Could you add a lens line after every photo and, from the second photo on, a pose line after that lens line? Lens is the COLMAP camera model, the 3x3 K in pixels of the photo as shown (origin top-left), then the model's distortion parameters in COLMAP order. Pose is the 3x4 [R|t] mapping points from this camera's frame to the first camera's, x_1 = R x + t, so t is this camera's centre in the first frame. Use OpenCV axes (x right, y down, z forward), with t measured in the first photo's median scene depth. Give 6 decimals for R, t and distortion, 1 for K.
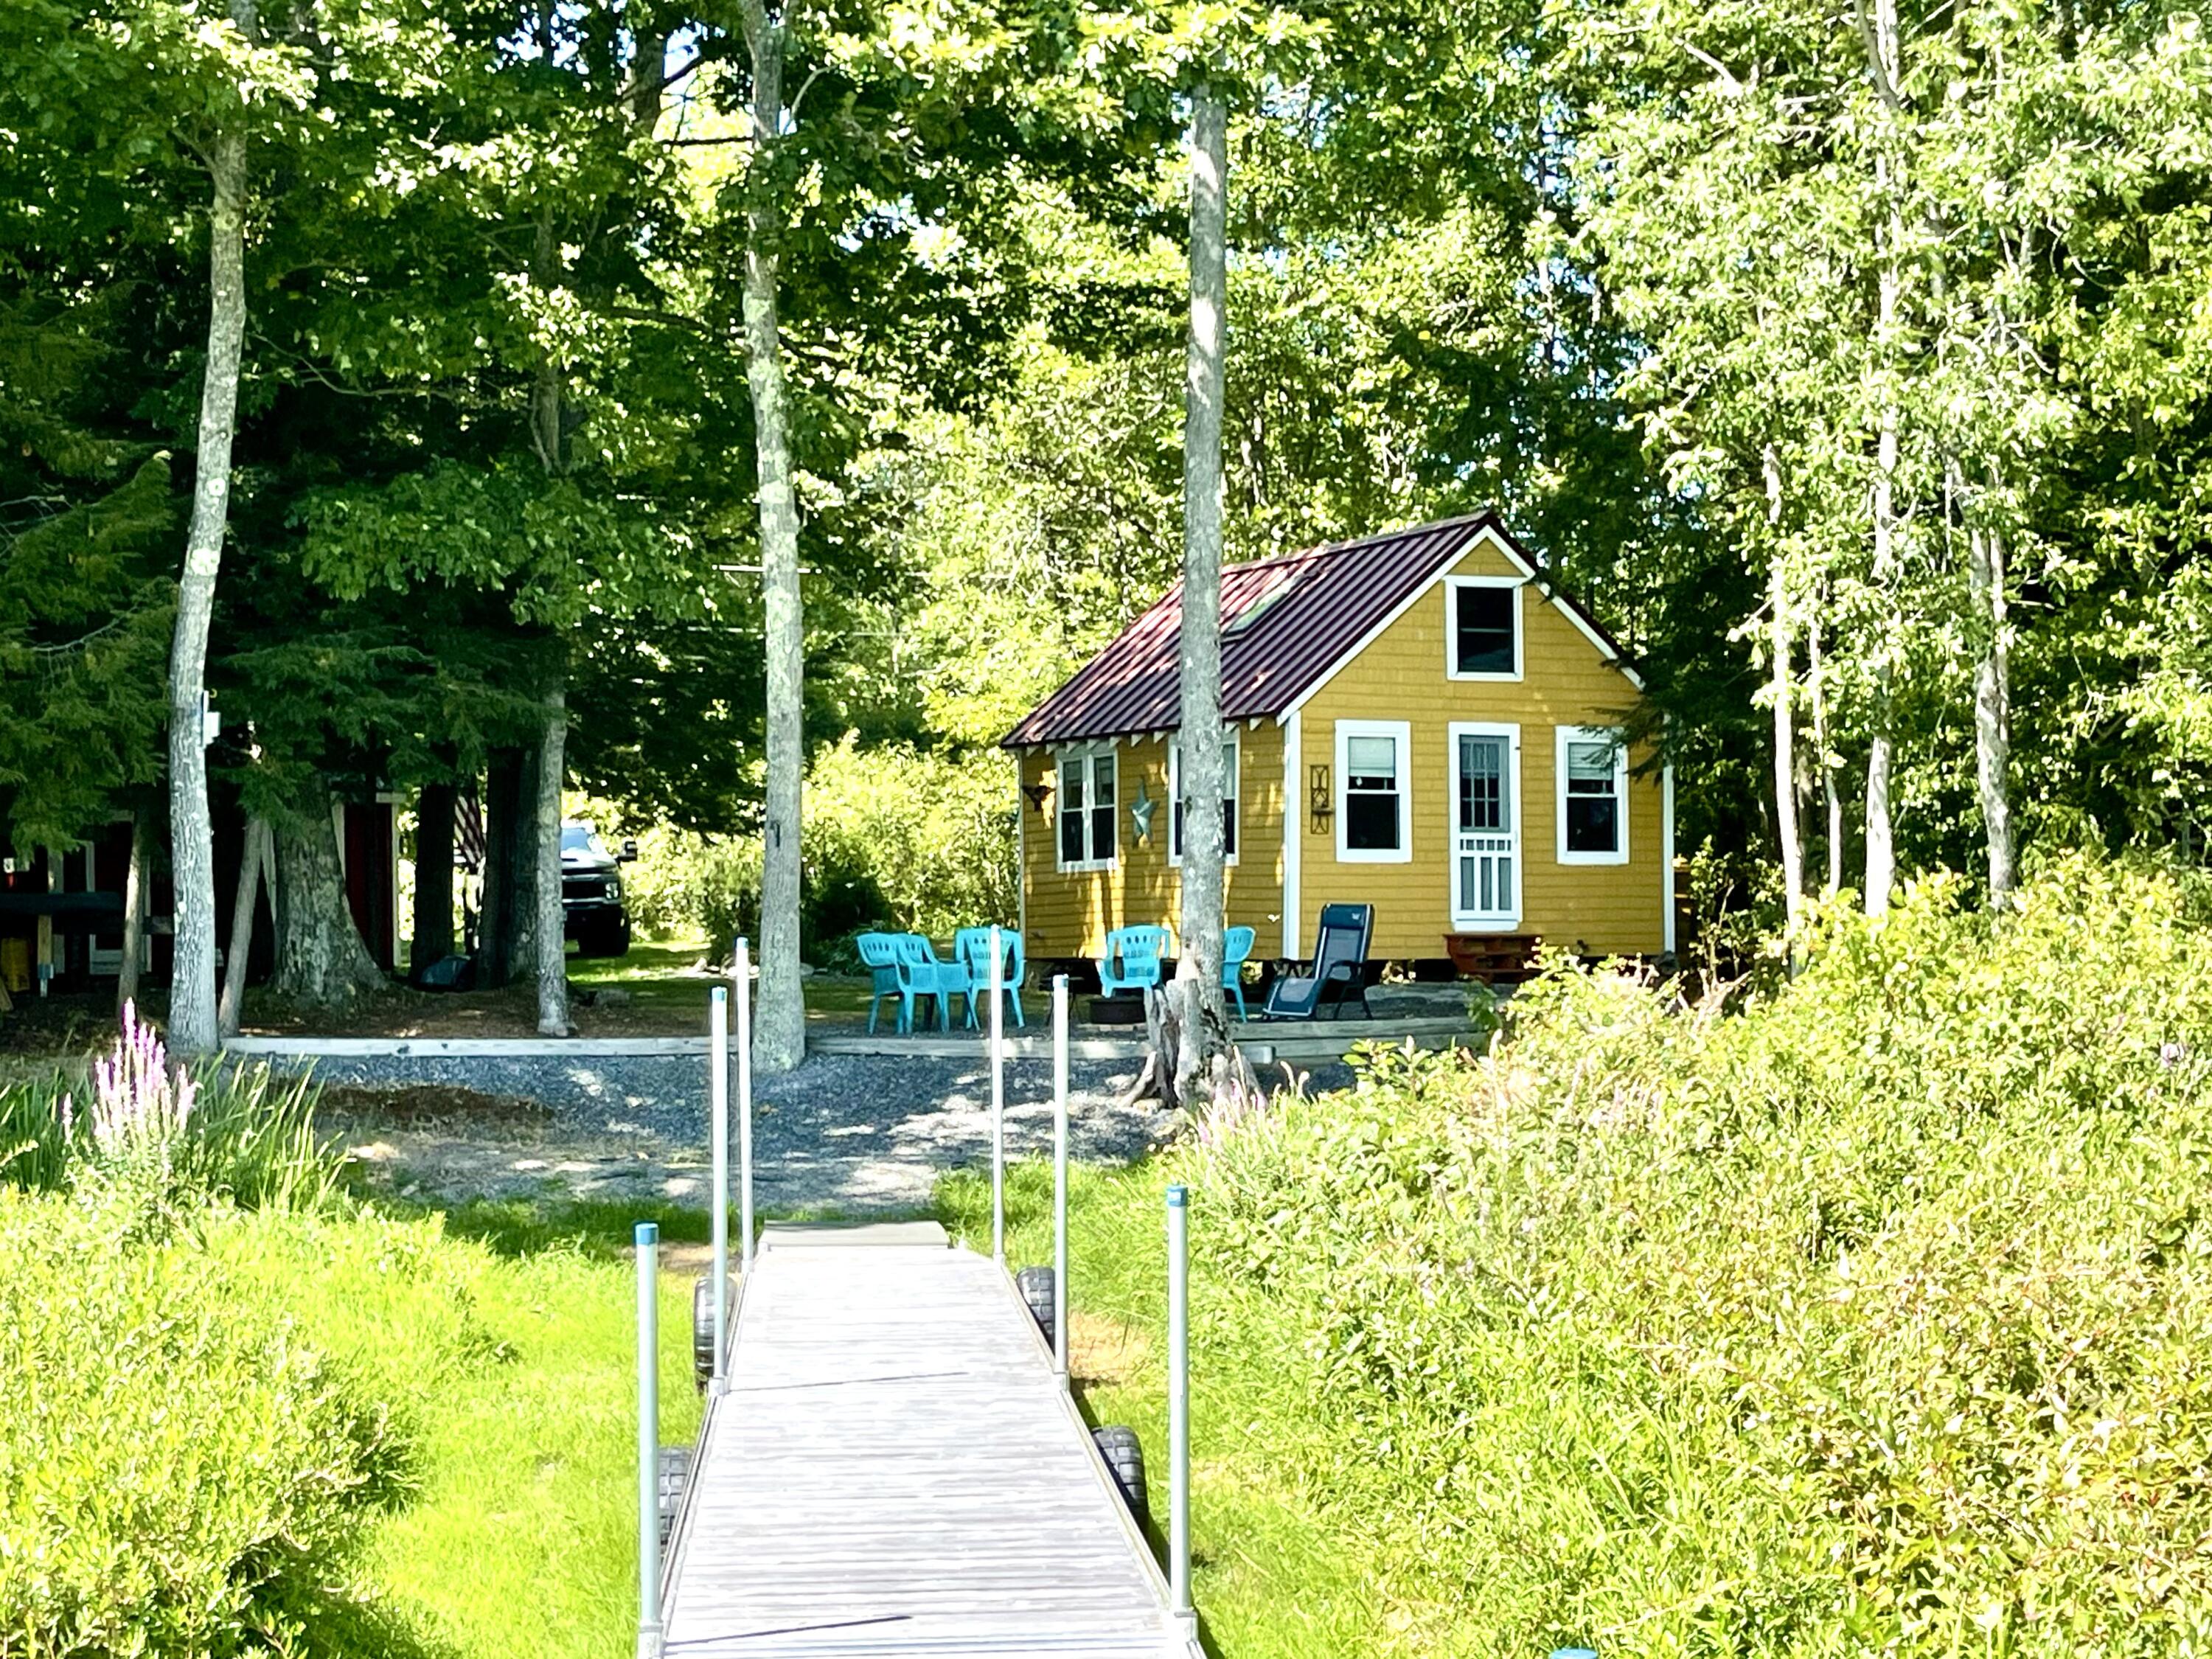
lens RADIAL K [[3884.5, 0, 1106.0], [0, 3884.5, 829.5], [0, 0, 1]] dist [0.152580, 0.056736]
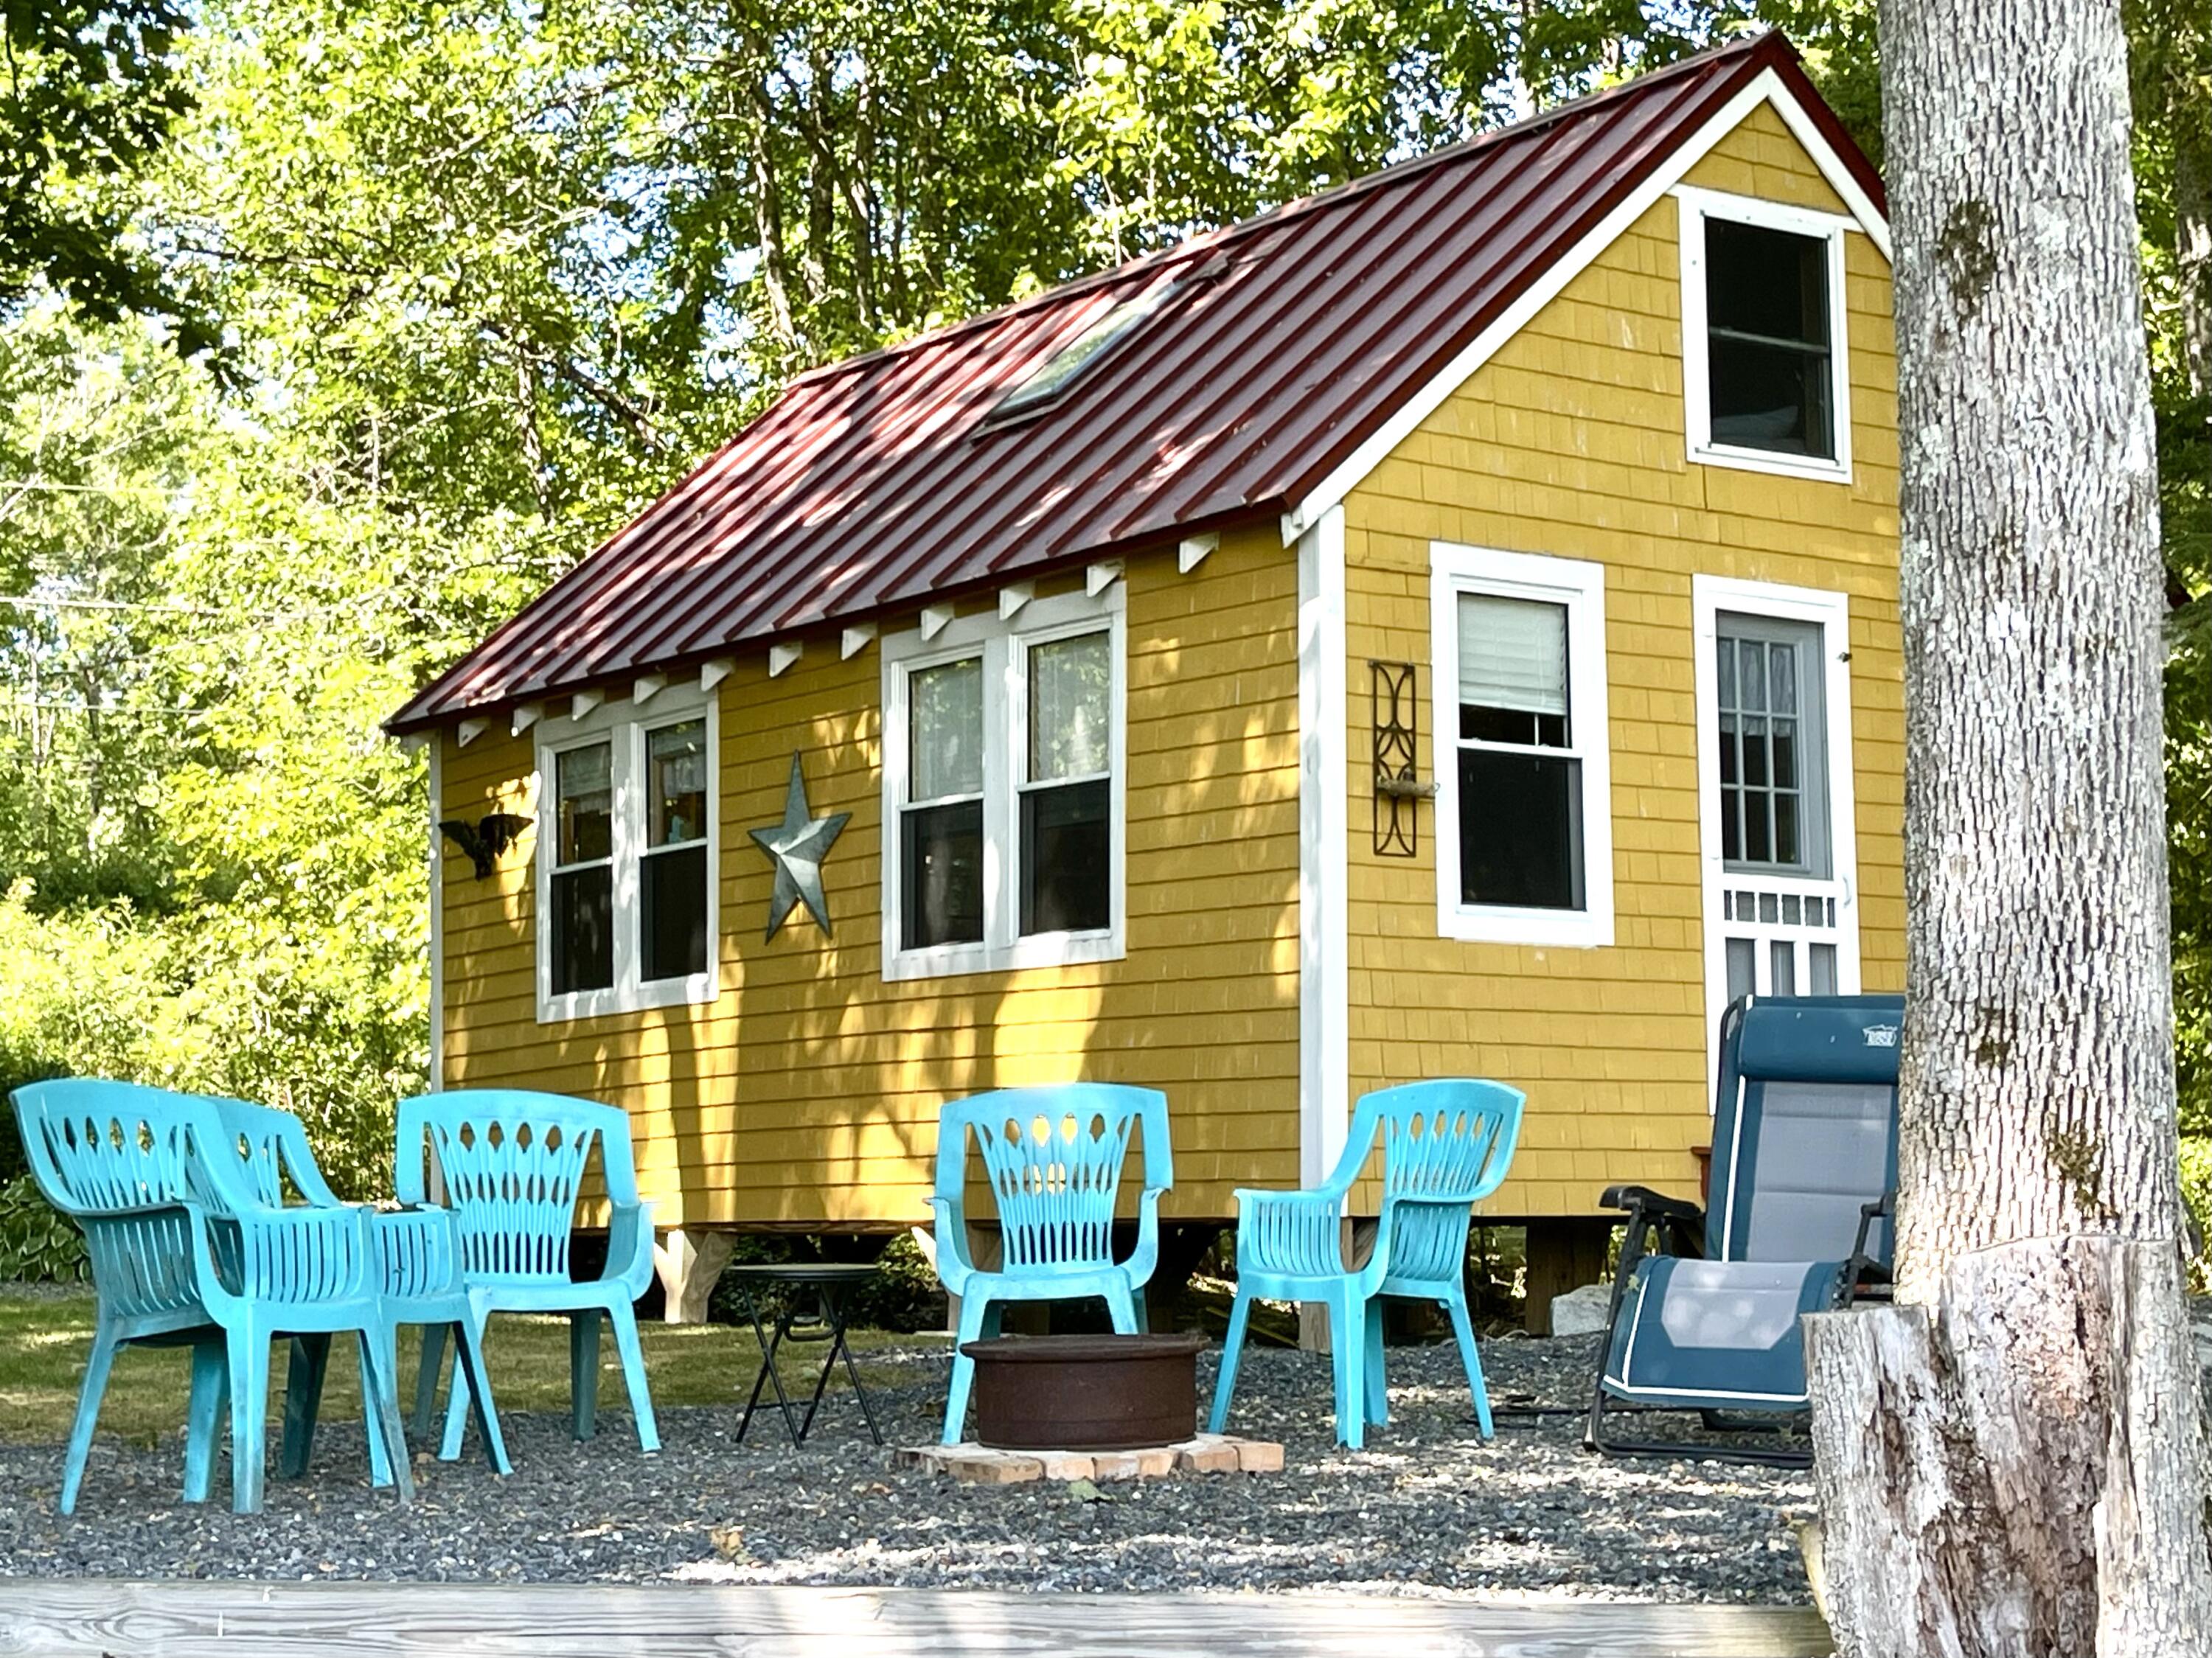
lens RADIAL K [[3884.2, 0, 1106.0], [0, 3884.2, 829.0], [0, 0, 1]] dist [0.152580, 0.056736]
pose [[0.979601, 0.016454, 0.200277, -0.040339], [-0.000216, 0.996728, -0.080830, 0.026522], [-0.200951, 0.079138, 0.976399, 0.646517]]
